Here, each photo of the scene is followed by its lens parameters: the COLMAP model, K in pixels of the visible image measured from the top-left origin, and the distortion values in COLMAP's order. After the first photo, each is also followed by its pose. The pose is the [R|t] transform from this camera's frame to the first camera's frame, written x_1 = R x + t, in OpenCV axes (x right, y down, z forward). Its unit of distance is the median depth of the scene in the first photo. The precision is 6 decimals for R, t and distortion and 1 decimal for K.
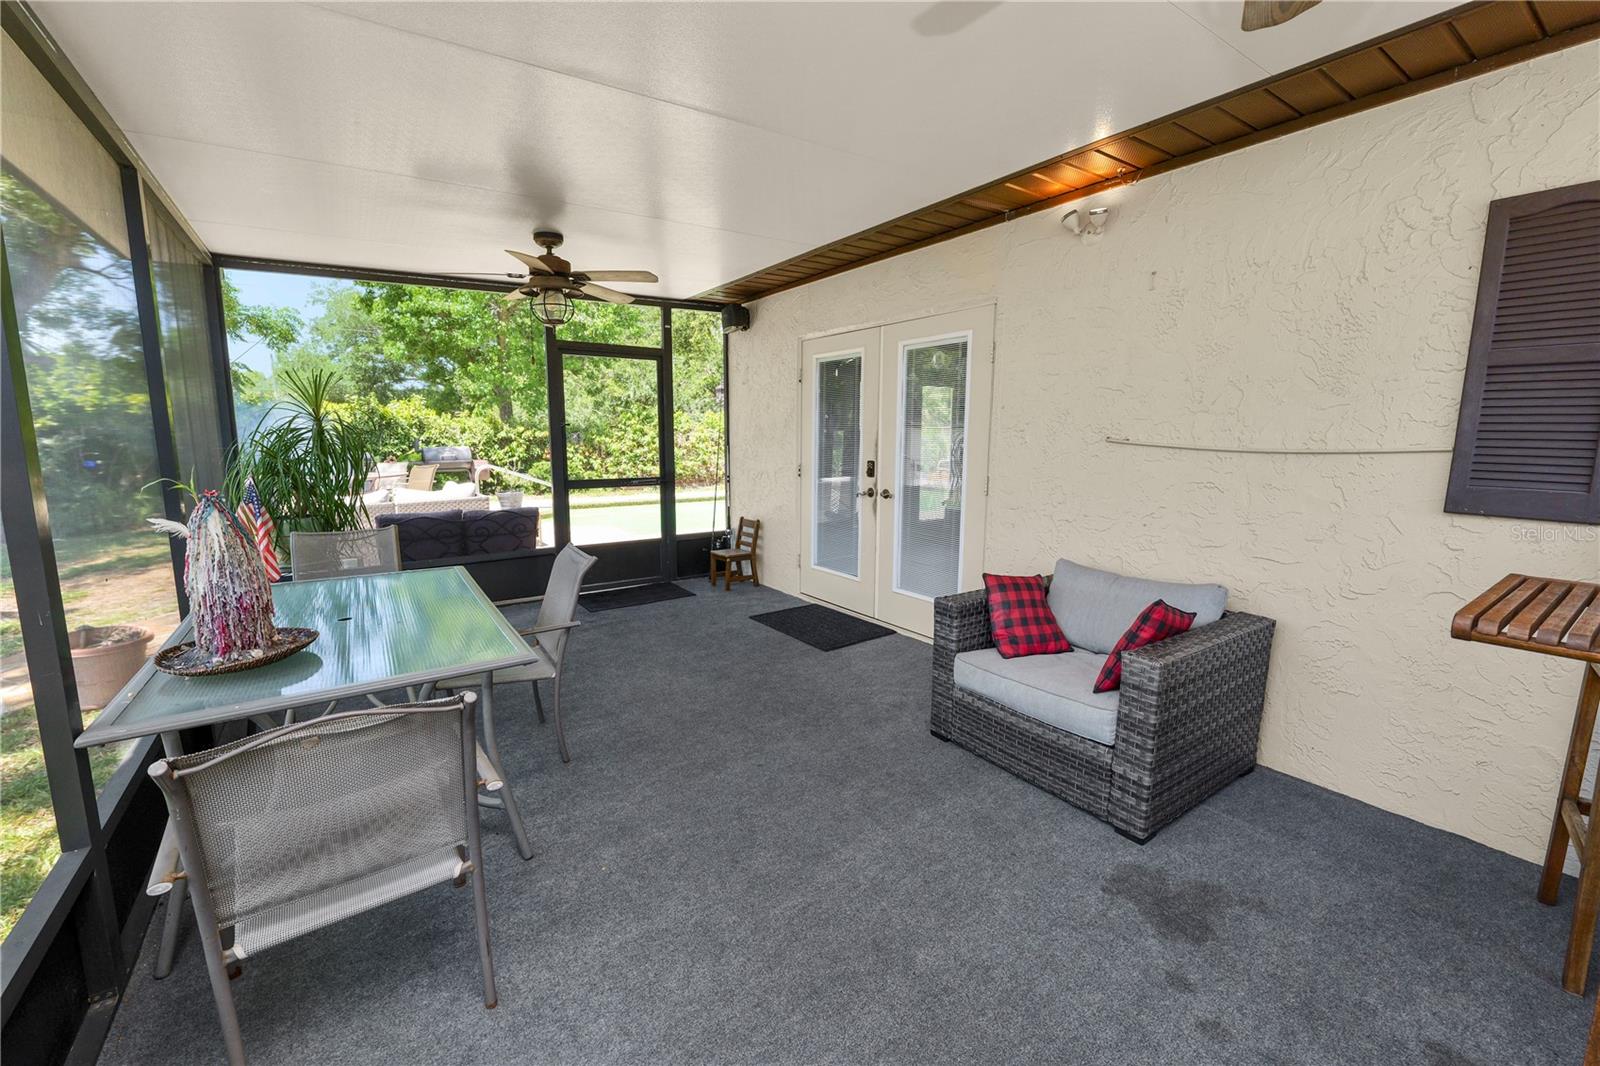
lens RADIAL K [[653.3, 0, 799.4], [0, 653.3, 527.1], [0, 0, 1]] dist [-0.014531, 0.000984]
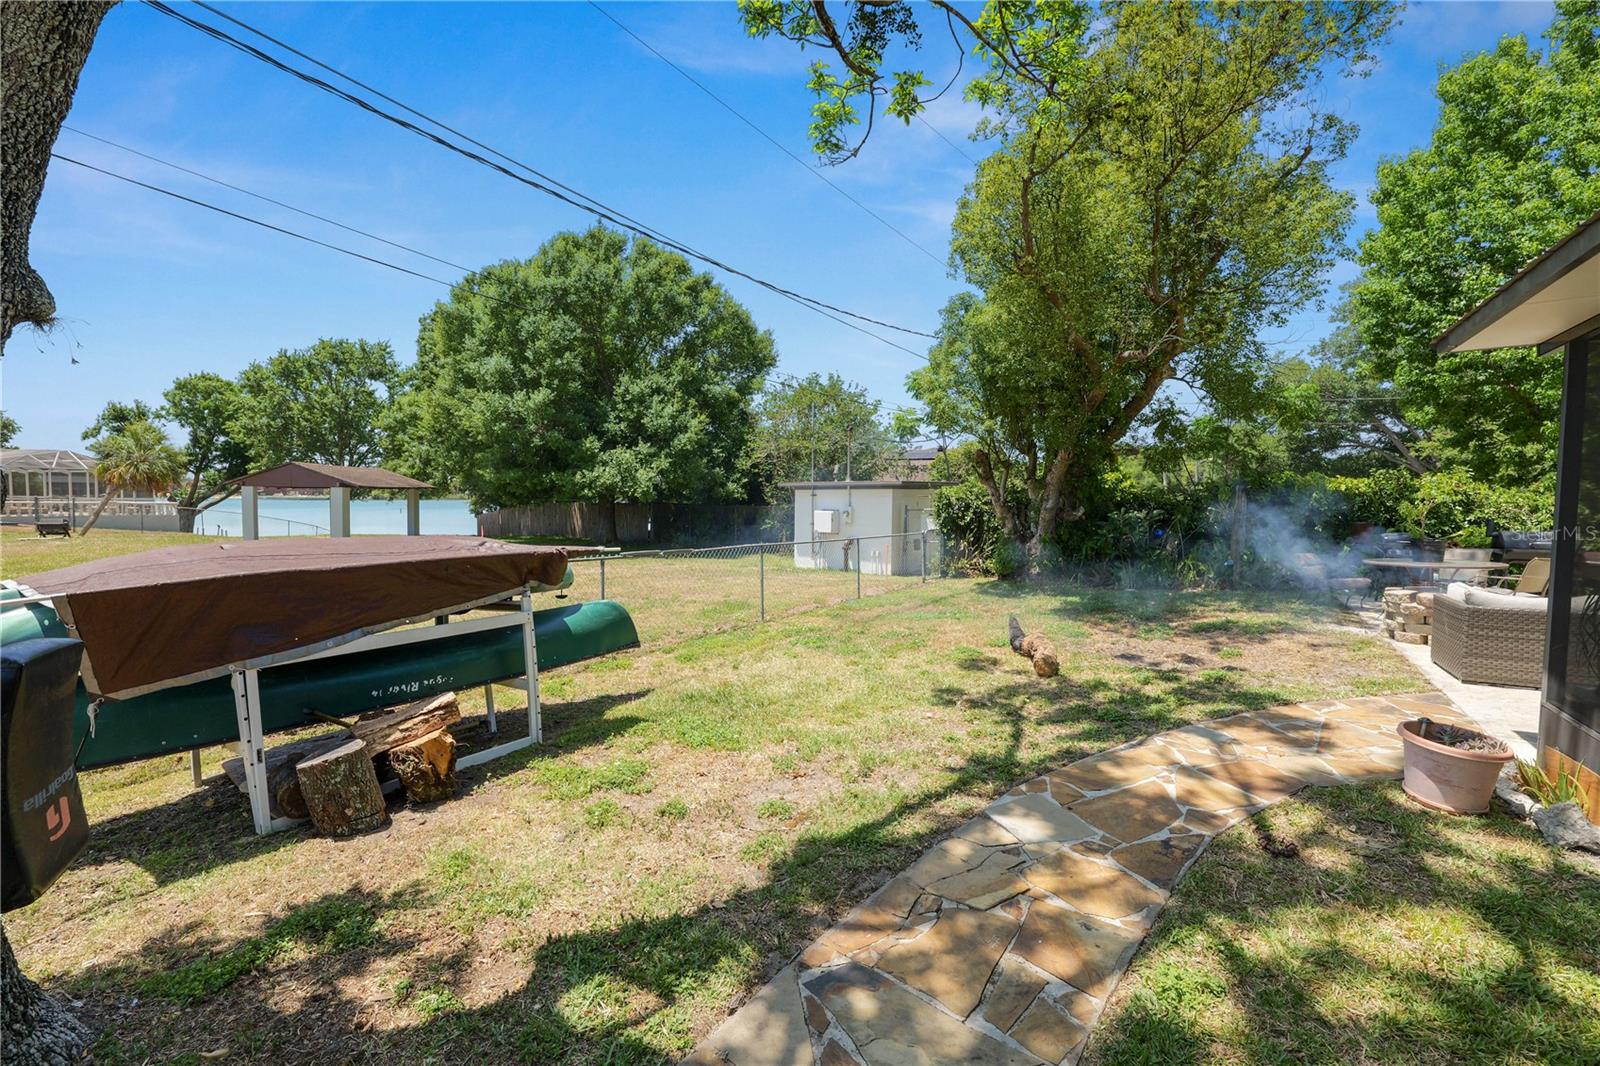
lens RADIAL K [[653.3, 0, 804.2], [0, 653.3, 536.1], [0, 0, 1]] dist [-0.014531, 0.000984]
pose [[0.373126, 0.057789, -0.925979, -0.119619], [-0.142274, 0.989817, 0.004443, 0.001569], [0.916807, 0.130085, 0.377548, -0.063491]]
